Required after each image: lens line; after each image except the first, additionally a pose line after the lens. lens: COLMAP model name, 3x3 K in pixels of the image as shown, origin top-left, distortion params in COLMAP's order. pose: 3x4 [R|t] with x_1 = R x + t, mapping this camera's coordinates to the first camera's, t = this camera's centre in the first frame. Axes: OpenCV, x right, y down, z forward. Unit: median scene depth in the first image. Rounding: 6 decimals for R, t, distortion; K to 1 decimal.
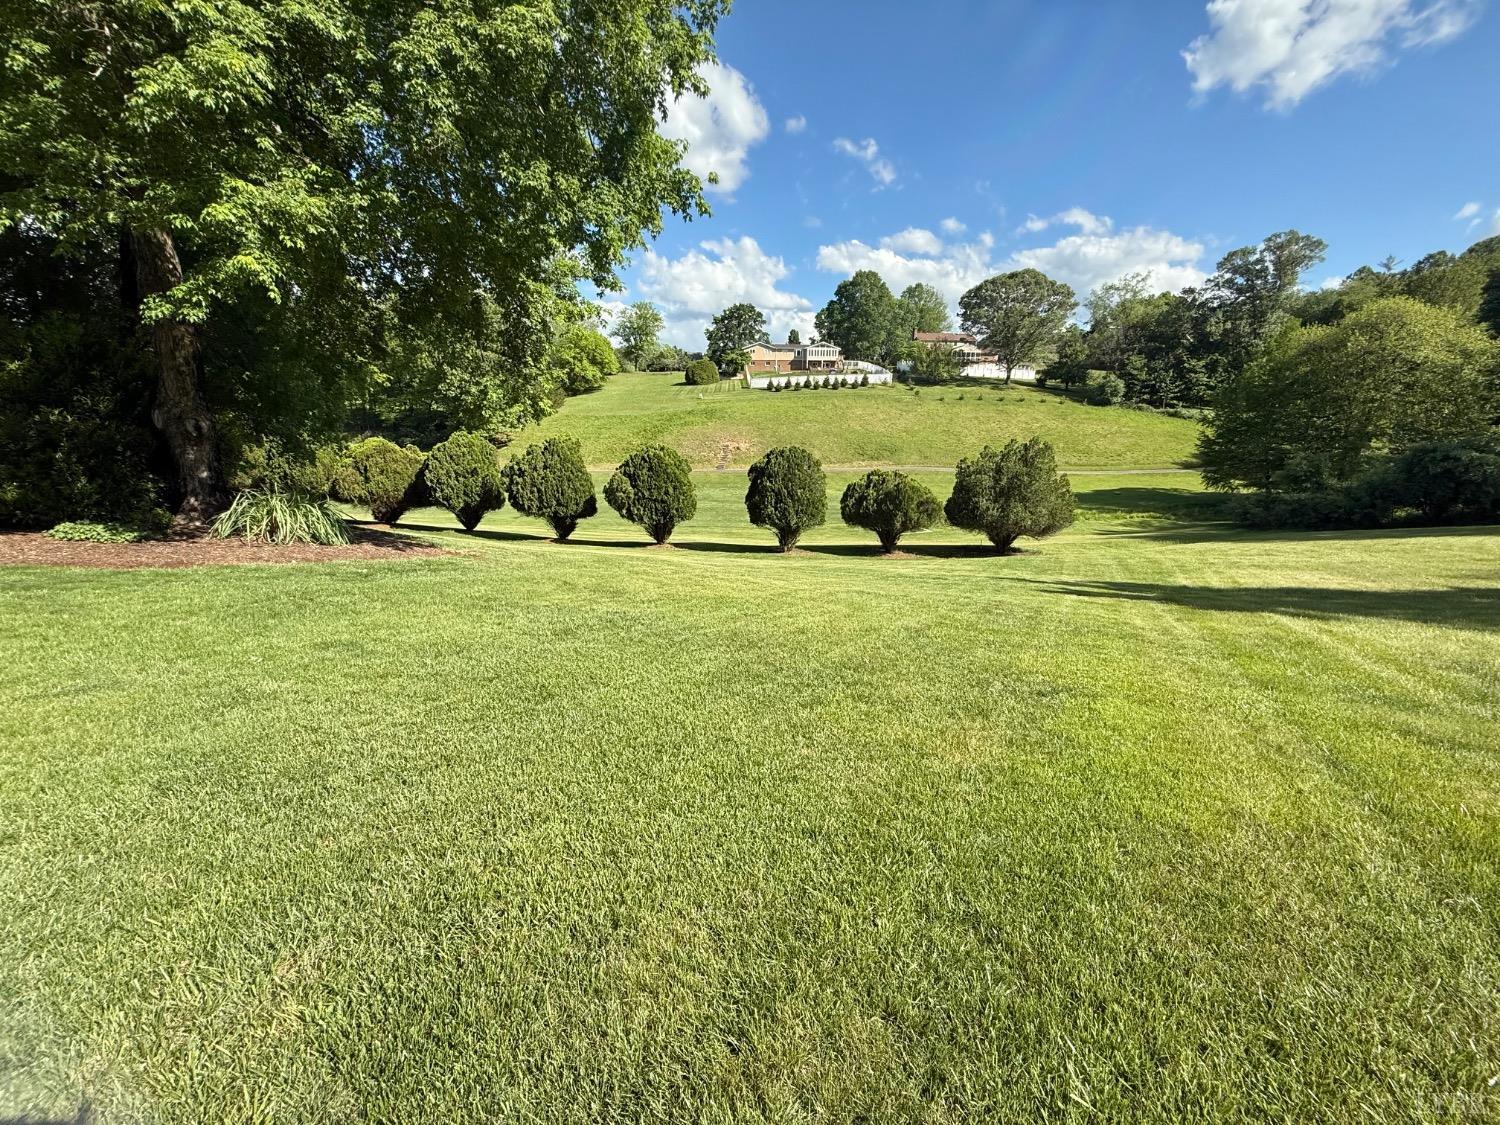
lens RADIAL K [[601.5, 0, 753.8], [0, 601.5, 567.6], [0, 0, 1]] dist [0.001978, -0.000758]
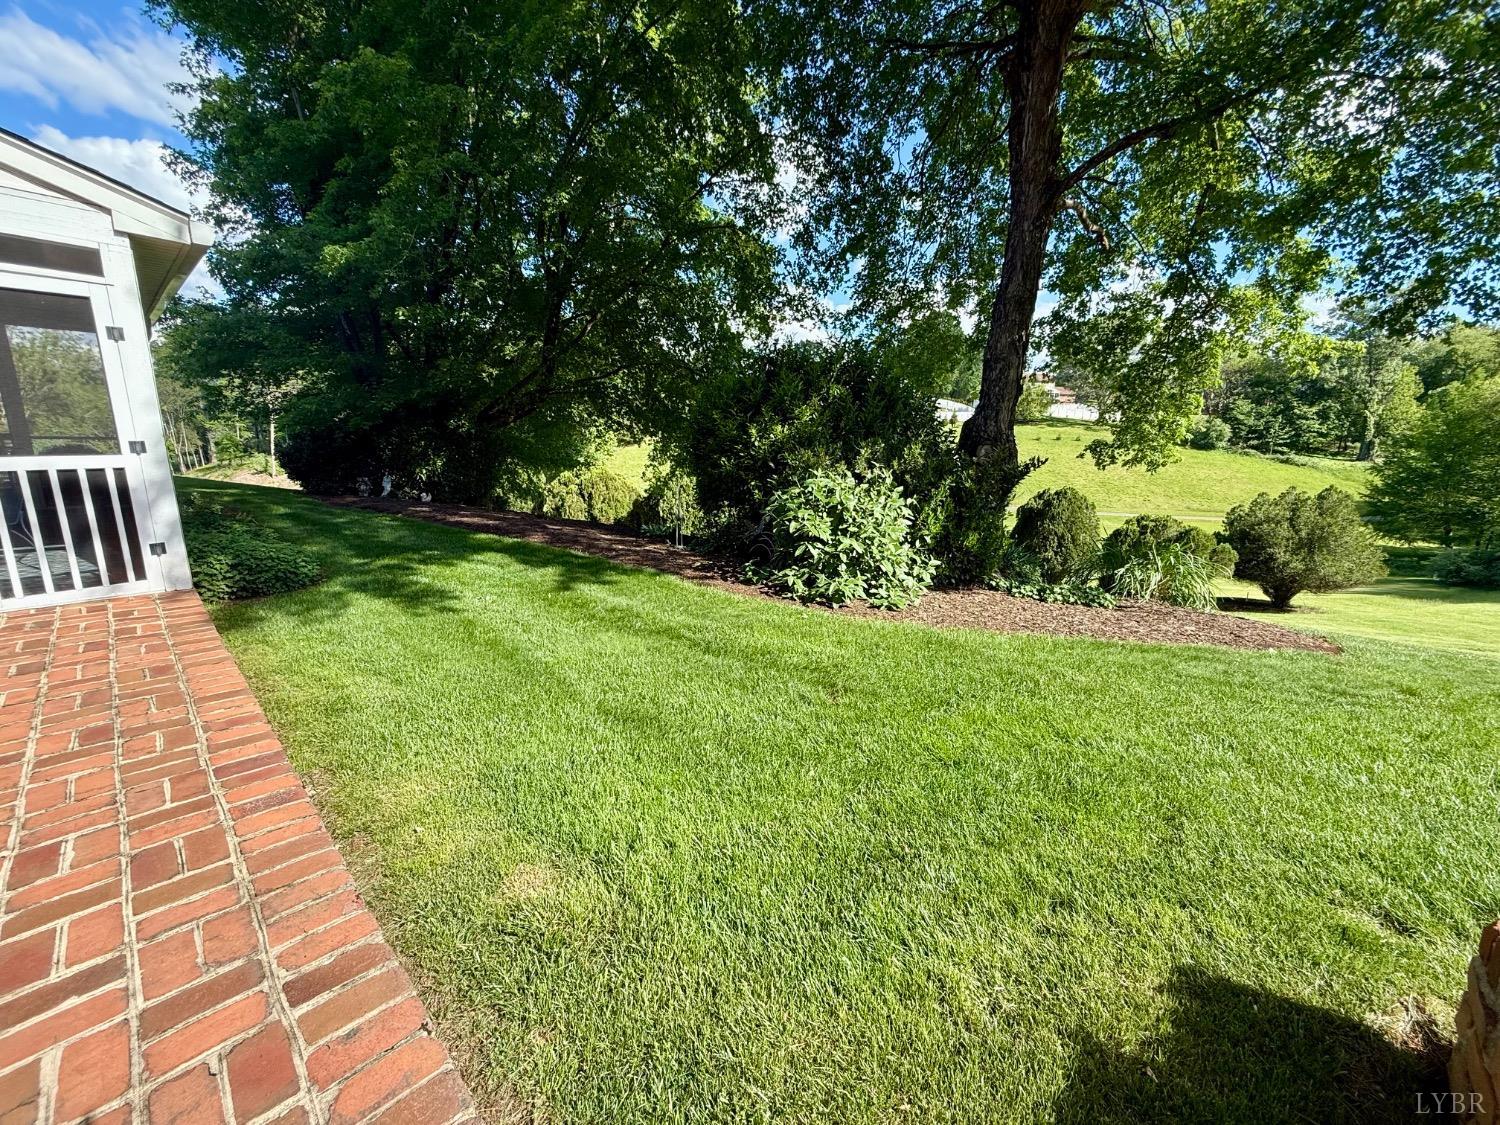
lens RADIAL K [[601.5, 0, 747.1], [0, 601.5, 559.4], [0, 0, 1]] dist [0.001978, -0.000758]
pose [[0.998317, 0.036858, -0.044769, -0.373302], [-0.039616, 0.997267, -0.062359, -0.010100], [0.042348, 0.064028, 0.997049, 0.038855]]
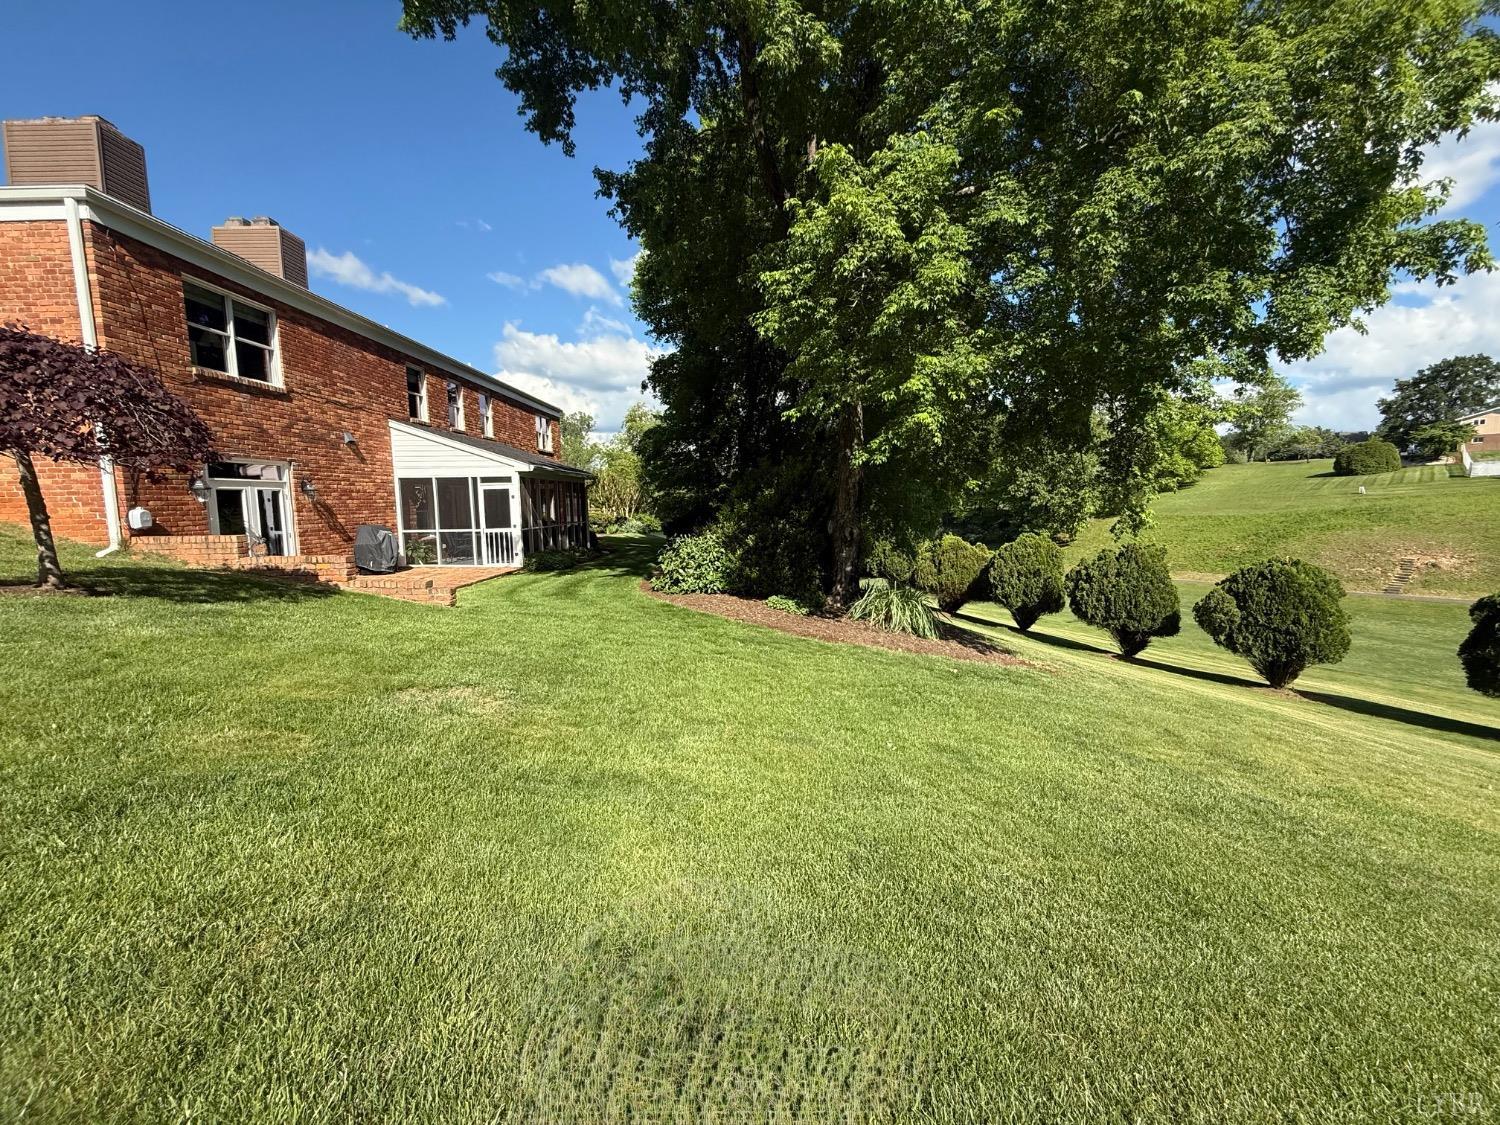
lens RADIAL K [[601.5, 0, 741.5], [0, 601.5, 565.8], [0, 0, 1]] dist [0.001978, -0.000758]
pose [[0.641219, 0.071406, -0.764029, -0.018967], [-0.191653, 0.979010, -0.069349, -0.007915], [0.743040, 0.190896, 0.641444, -0.006223]]
